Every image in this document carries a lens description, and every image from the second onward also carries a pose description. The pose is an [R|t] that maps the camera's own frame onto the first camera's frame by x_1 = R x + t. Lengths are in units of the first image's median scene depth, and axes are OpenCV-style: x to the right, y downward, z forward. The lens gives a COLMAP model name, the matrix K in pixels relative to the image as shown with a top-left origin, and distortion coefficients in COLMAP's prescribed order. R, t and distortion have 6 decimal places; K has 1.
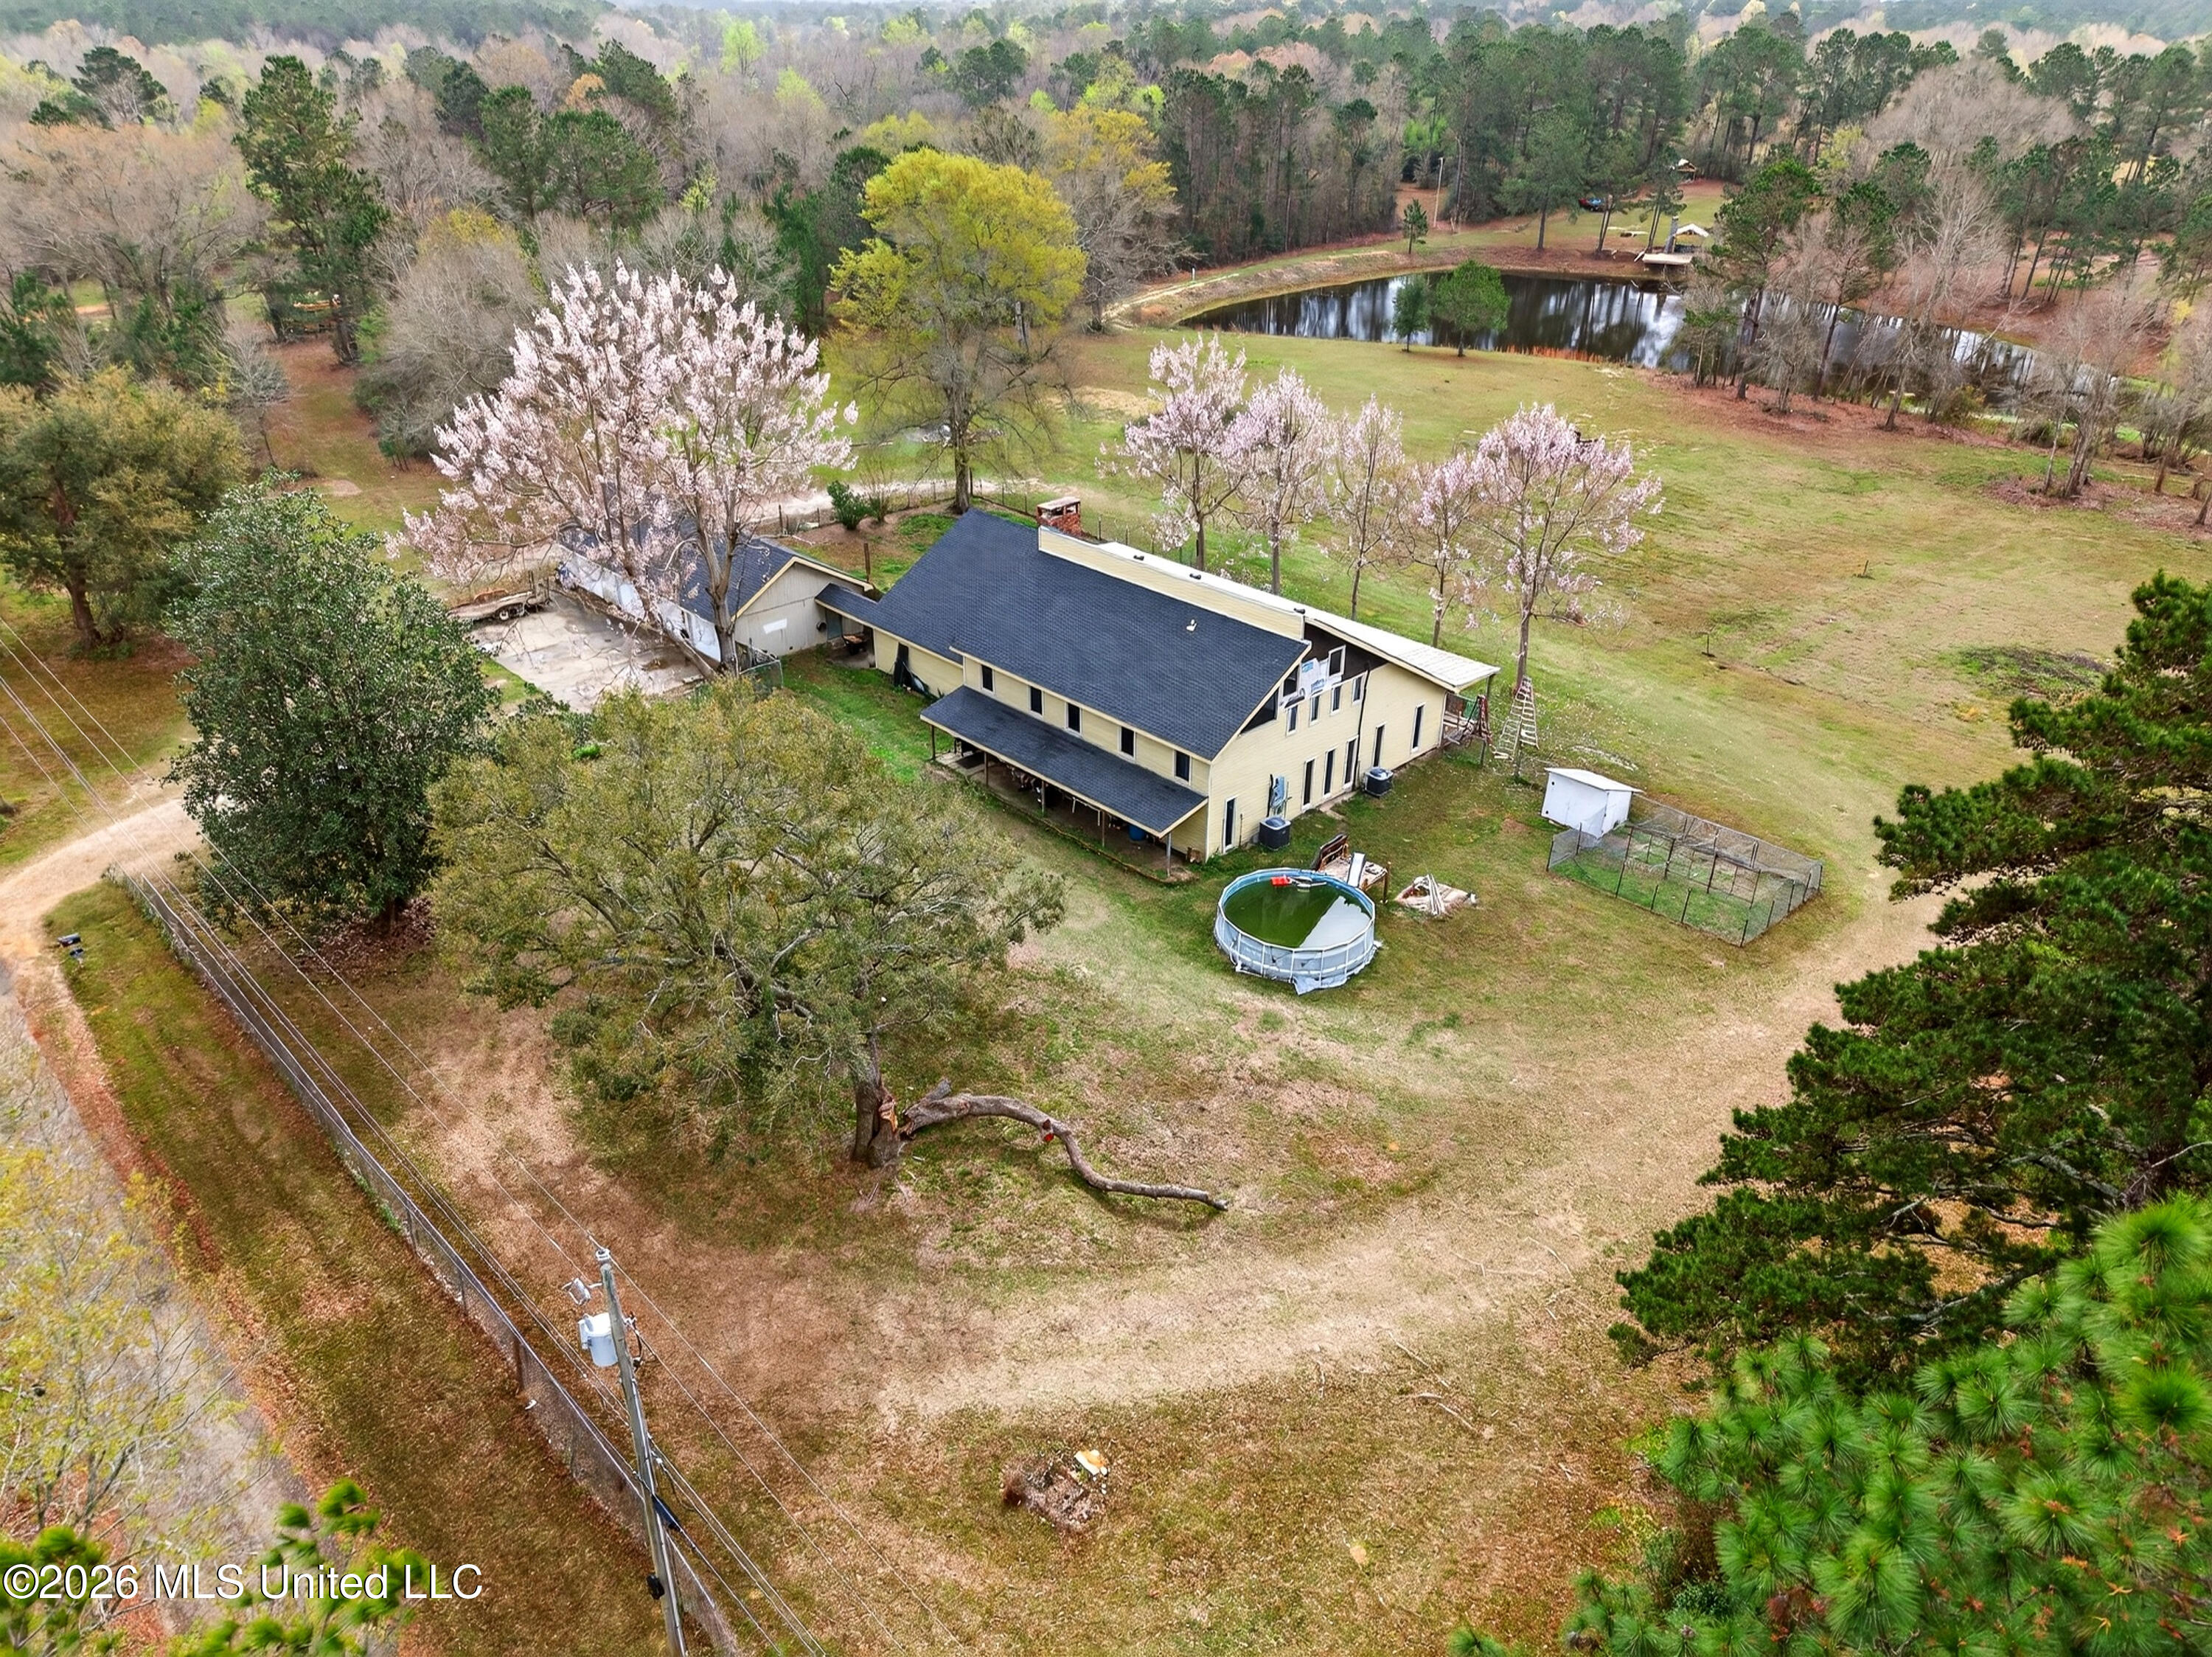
lens RADIAL K [[1488.2, 0, 1106.0], [0, 1488.2, 828.5], [0, 0, 1]] dist [0.032889, -0.047307]
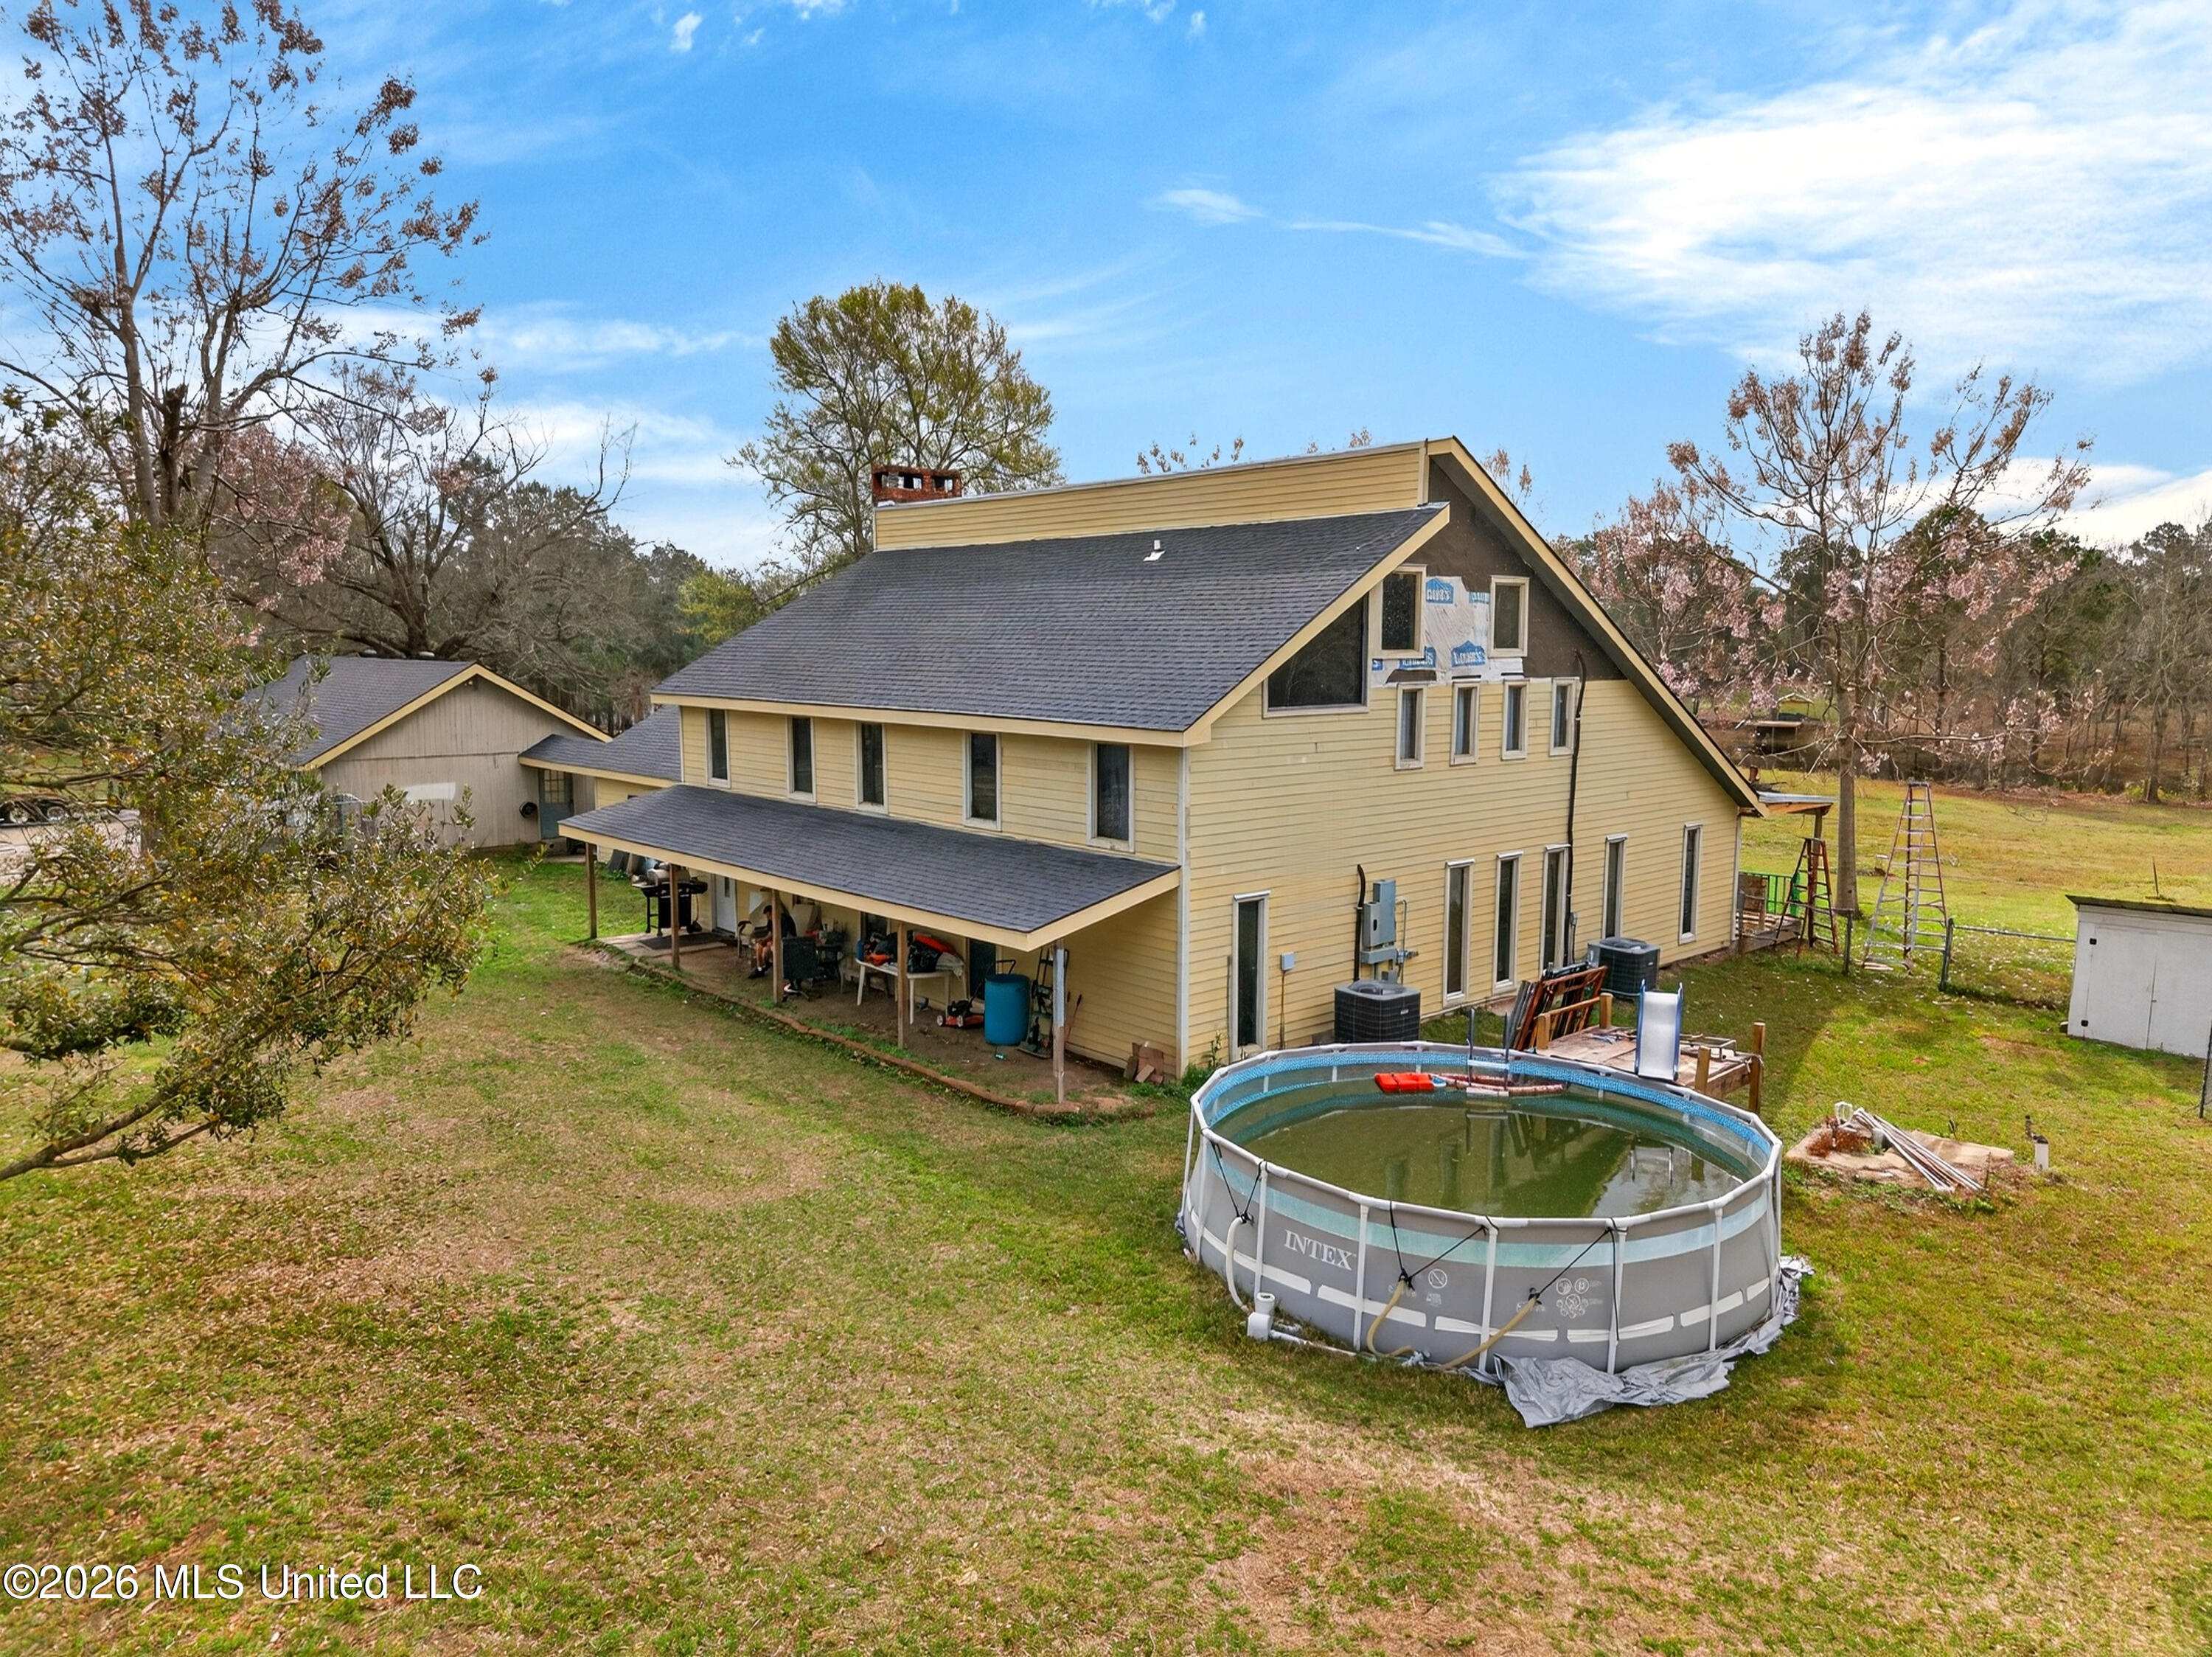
lens RADIAL K [[1488.2, 0, 1106.0], [0, 1488.2, 828.5], [0, 0, 1]] dist [0.032889, -0.047307]
pose [[0.998636, -0.002495, -0.052156, 0.068035], [-0.017199, 0.927396, -0.373685, 0.097870], [0.049302, 0.374072, 0.926088, 0.658614]]
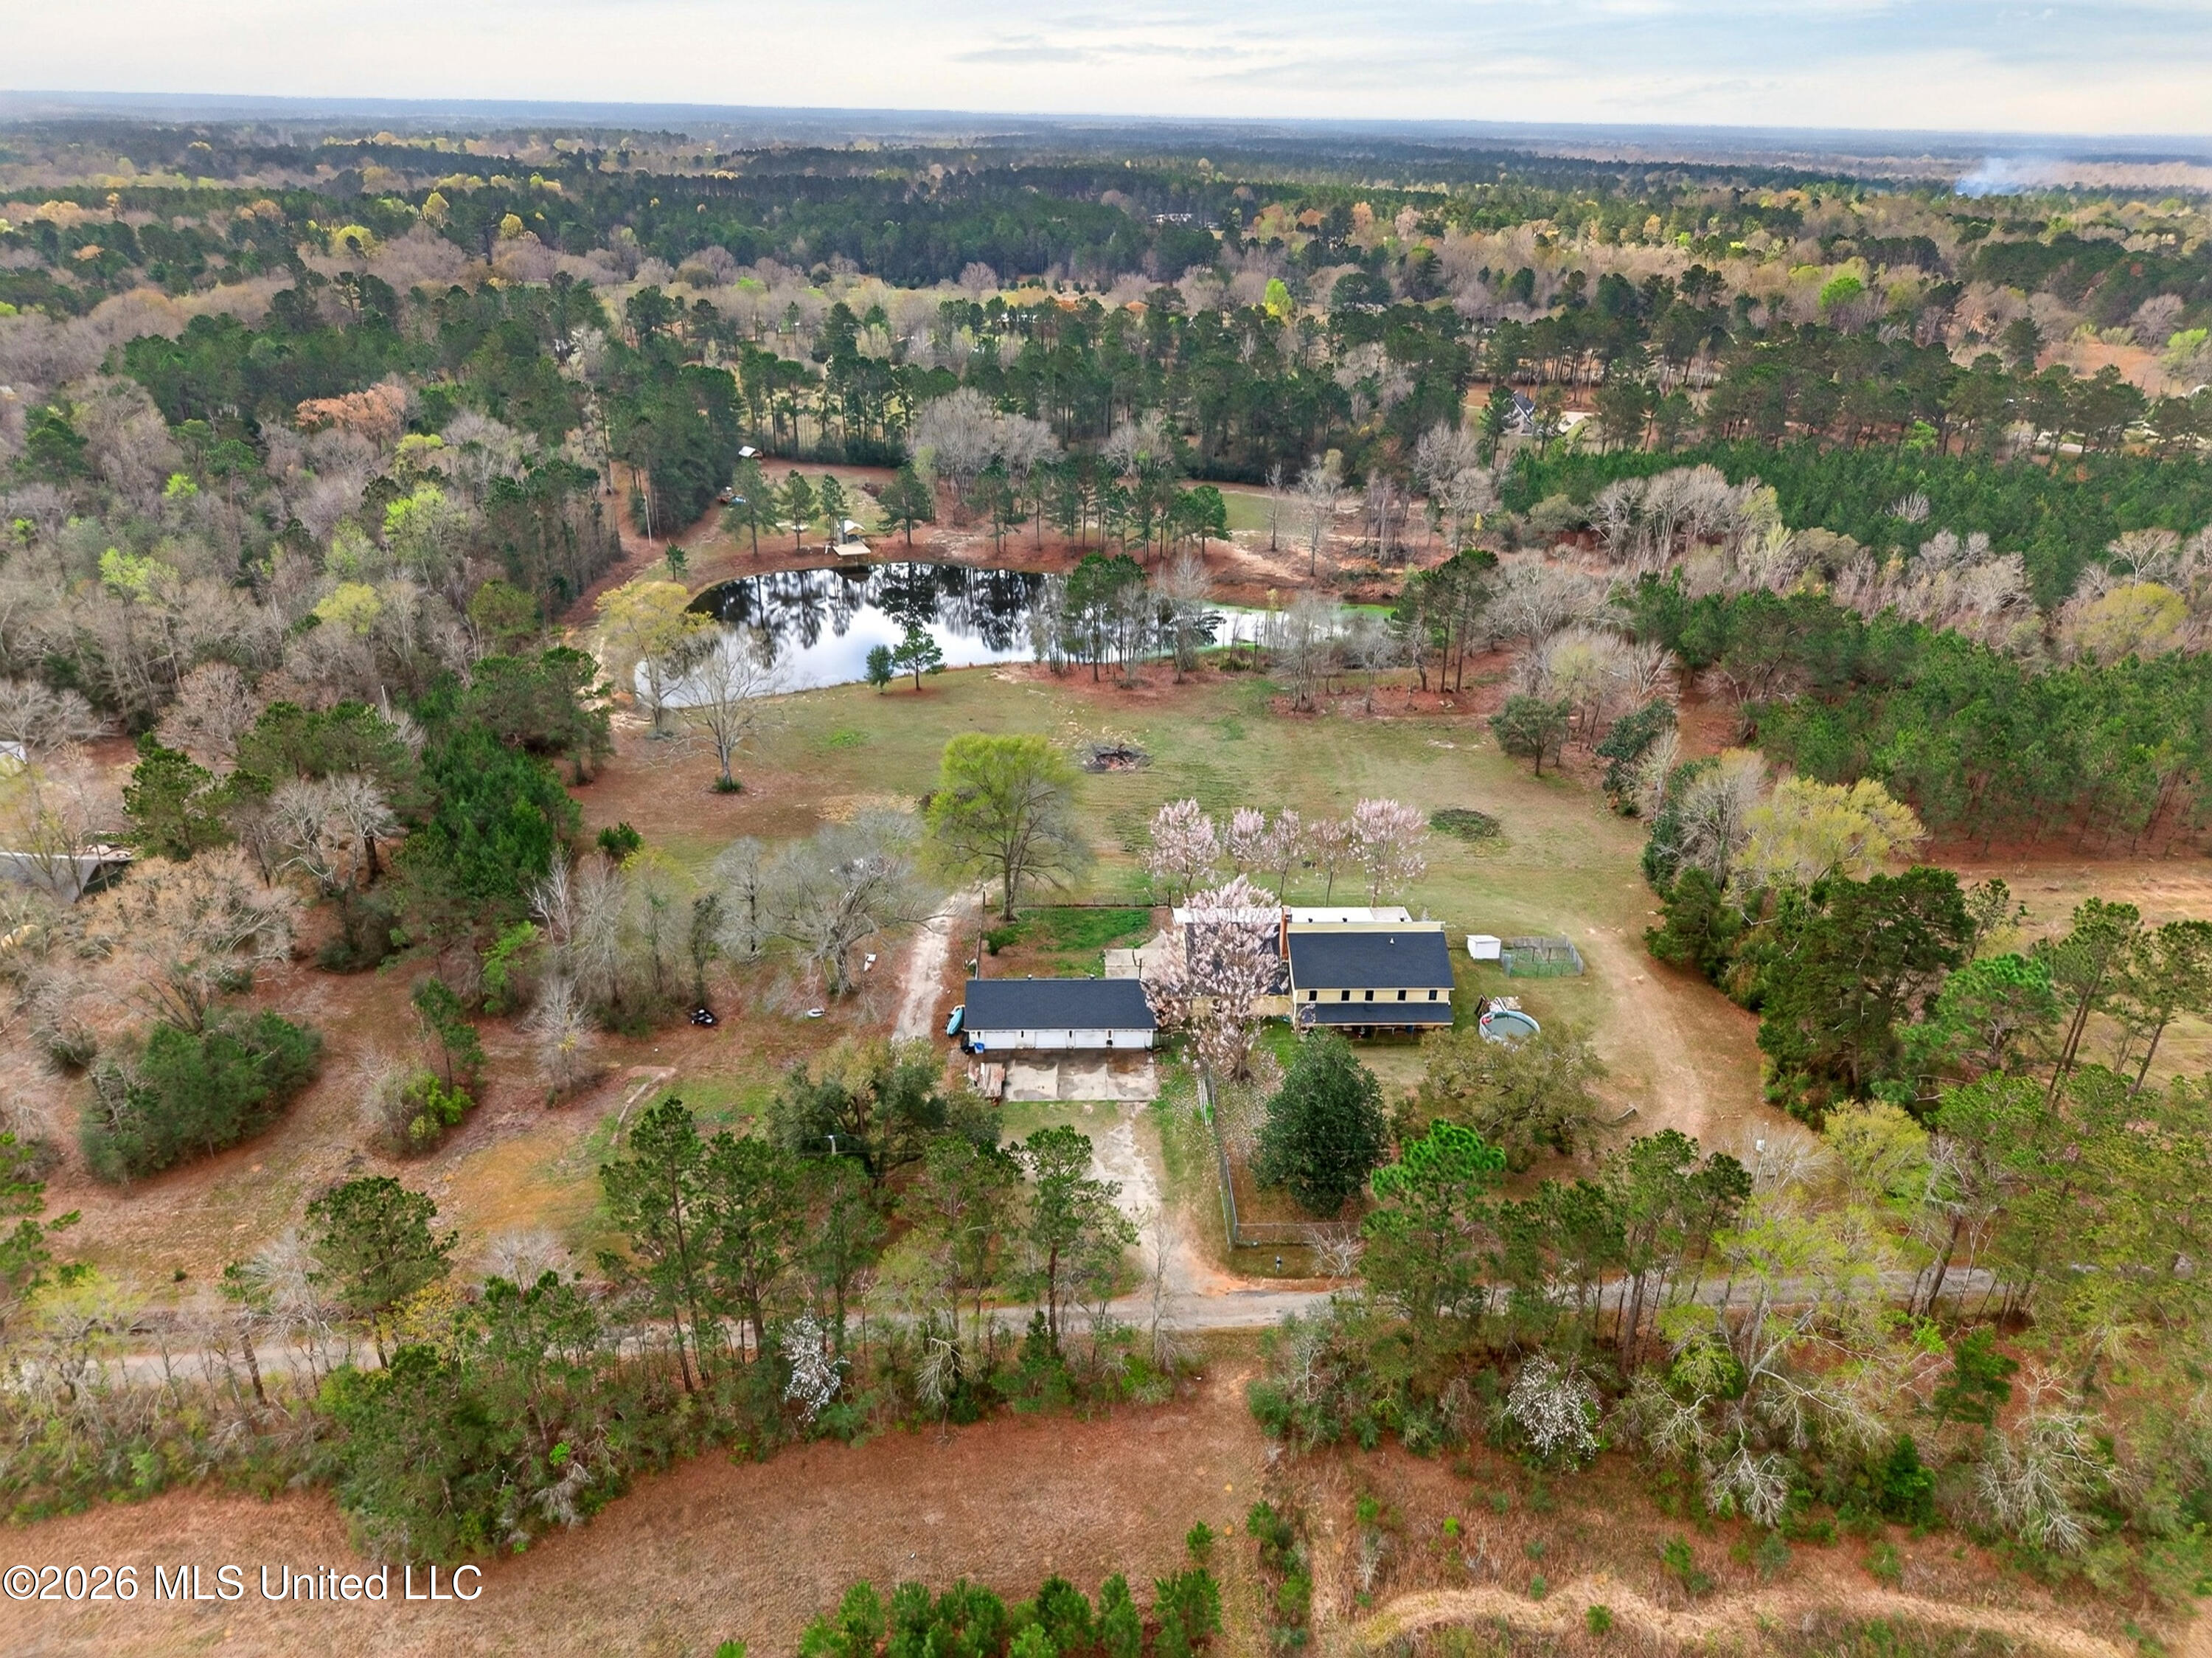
lens RADIAL K [[1488.3, 0, 1106.0], [0, 1488.3, 829.0], [0, 0, 1]] dist [0.032889, -0.047307]
pose [[0.669055, -0.321546, 0.670055, -1.857004], [0.353246, 0.930801, 0.093953, -0.713719], [-0.653898, 0.173834, 0.736341, -0.505666]]
